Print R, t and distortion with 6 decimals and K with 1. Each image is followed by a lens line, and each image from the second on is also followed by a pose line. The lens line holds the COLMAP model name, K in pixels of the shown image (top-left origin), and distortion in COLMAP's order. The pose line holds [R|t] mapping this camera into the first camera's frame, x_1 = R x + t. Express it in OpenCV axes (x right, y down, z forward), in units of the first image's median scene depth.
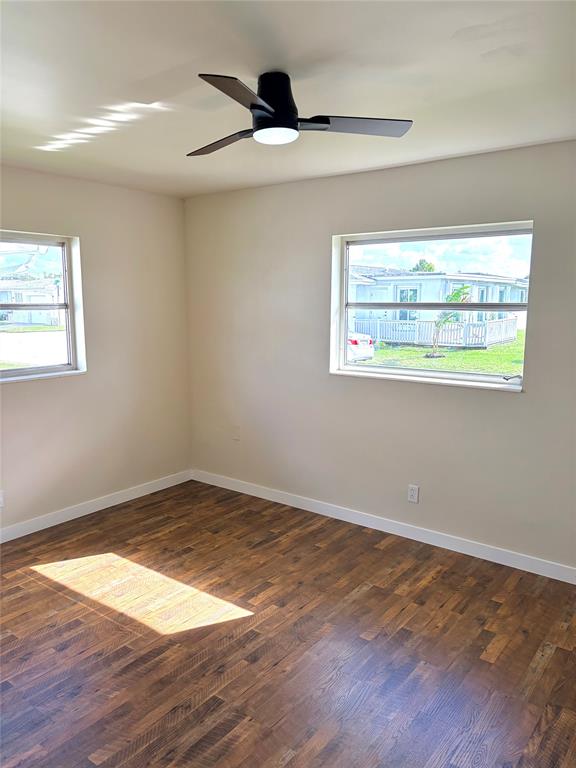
lens RADIAL K [[578.3, 0, 286.3], [0, 578.3, 383.8], [0, 0, 1]] dist [0.041194, -0.037921]
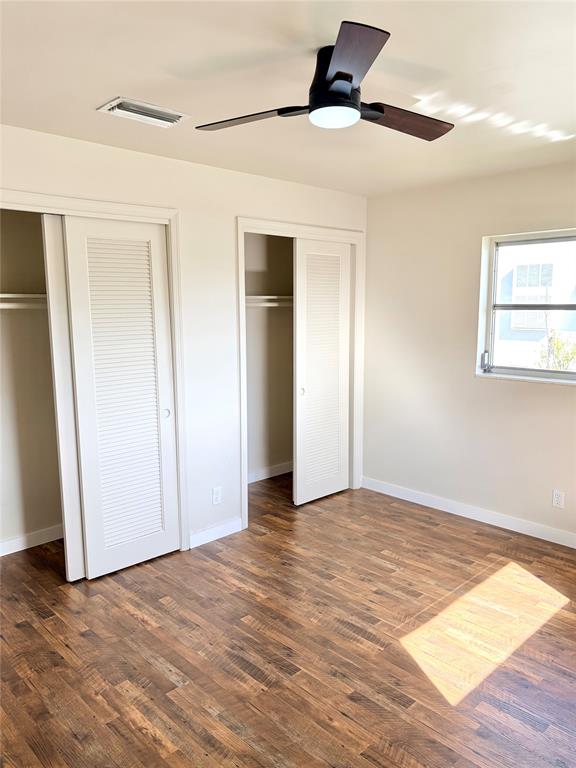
lens RADIAL K [[578.3, 0, 287.2], [0, 578.3, 390.0], [0, 0, 1]] dist [0.041194, -0.037921]
pose [[-0.150324, 0.148956, -0.977351, 0.703636], [-0.135974, 0.976074, 0.169675, -0.122938], [0.979241, 0.158401, -0.126474, 0.846961]]
